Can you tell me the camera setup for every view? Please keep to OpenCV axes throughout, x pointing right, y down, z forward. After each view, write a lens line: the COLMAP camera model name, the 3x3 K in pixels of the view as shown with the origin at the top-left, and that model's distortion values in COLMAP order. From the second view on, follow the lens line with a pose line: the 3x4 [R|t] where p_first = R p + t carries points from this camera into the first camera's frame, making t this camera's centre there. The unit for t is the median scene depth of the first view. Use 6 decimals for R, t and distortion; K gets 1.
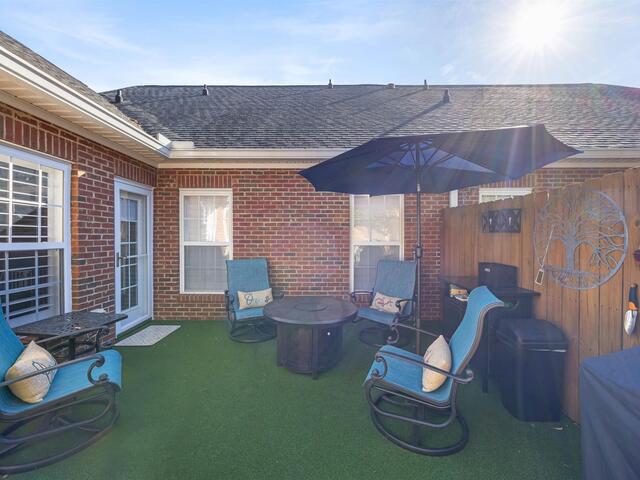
lens RADIAL K [[271.3, 0, 321.0], [0, 271.3, 241.7], [0, 0, 1]] dist [-0.002566, -0.000120]
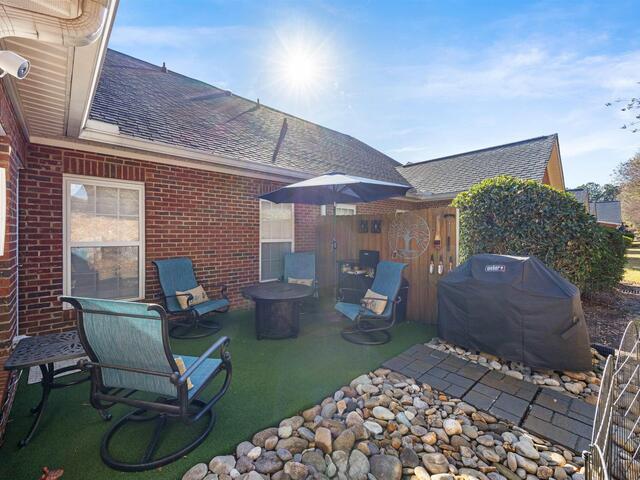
lens RADIAL K [[271.3, 0, 321.0], [0, 271.3, 241.7], [0, 0, 1]] dist [-0.002566, -0.000120]
pose [[0.735088, -0.019182, 0.677701, -0.513380], [0.014077, 0.999816, 0.013030, -0.001810], [-0.677826, -0.000038, 0.735222, -0.066365]]
